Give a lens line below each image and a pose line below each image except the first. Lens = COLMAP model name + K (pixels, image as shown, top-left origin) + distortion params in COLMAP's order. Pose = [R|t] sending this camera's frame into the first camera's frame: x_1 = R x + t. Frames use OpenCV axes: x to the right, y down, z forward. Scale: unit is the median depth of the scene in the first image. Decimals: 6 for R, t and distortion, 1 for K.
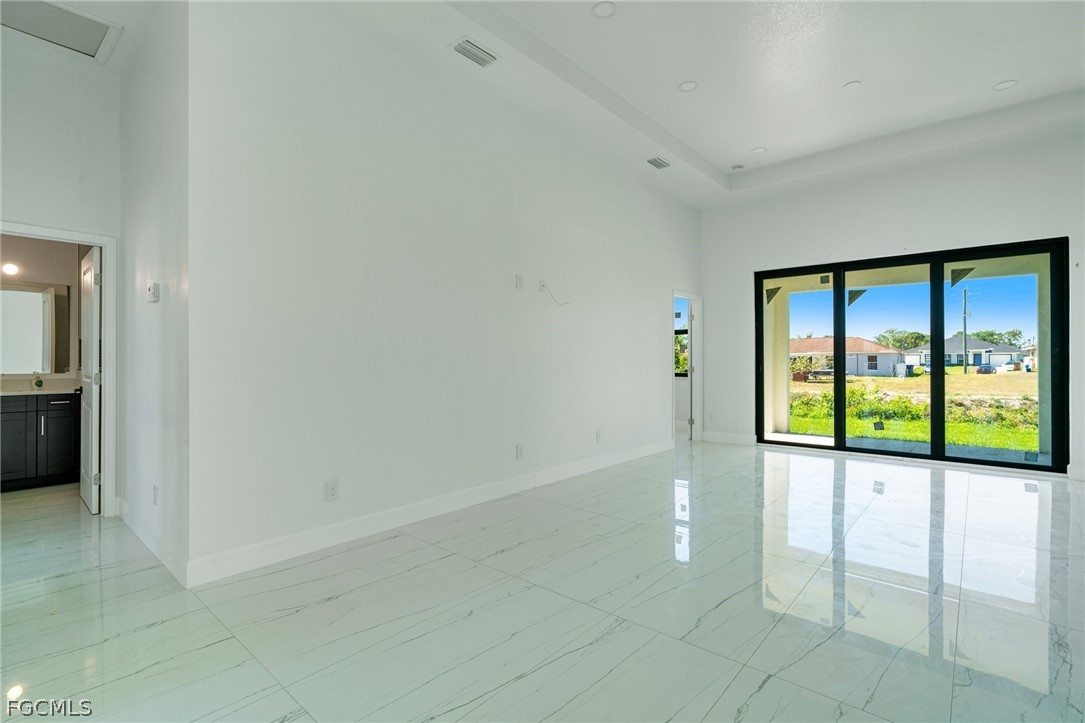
lens RADIAL K [[515.4, 0, 546.1], [0, 515.4, 358.8], [0, 0, 1]] dist [0.002411, 0.001110]
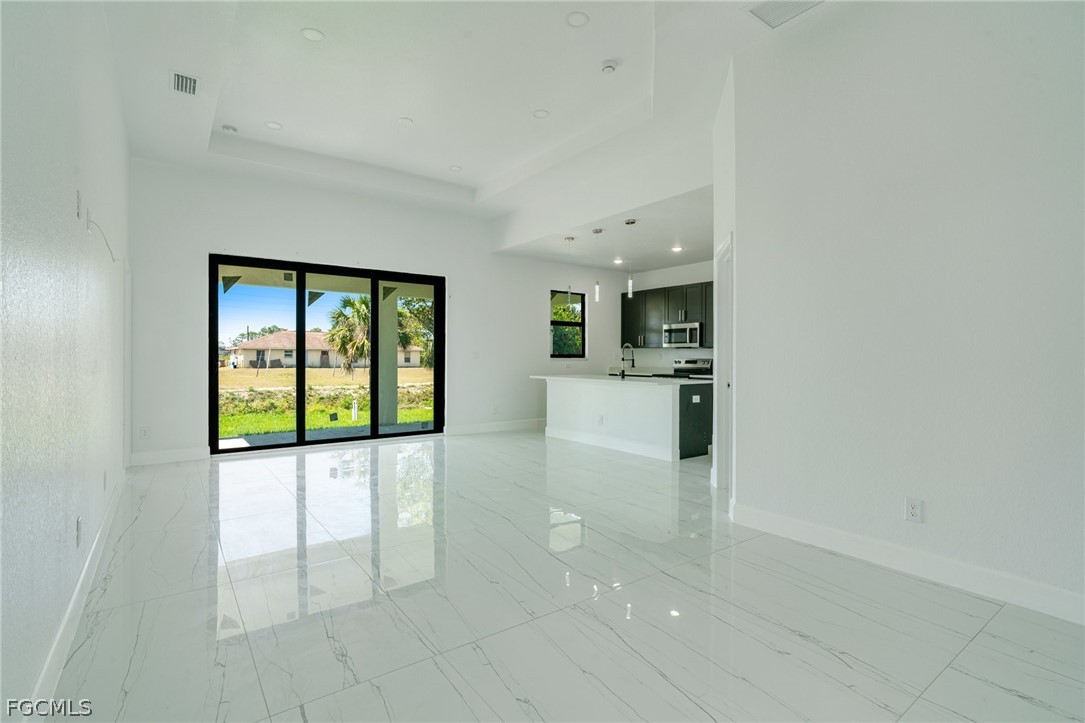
lens RADIAL K [[515.4, 0, 544.9], [0, 515.4, 366.2], [0, 0, 1]] dist [0.002411, 0.001110]
pose [[0.231258, -0.014517, 0.972784, -0.317797], [-0.003430, 0.999870, 0.015737, 0.001229], [-0.972886, -0.006976, 0.231178, 0.287753]]
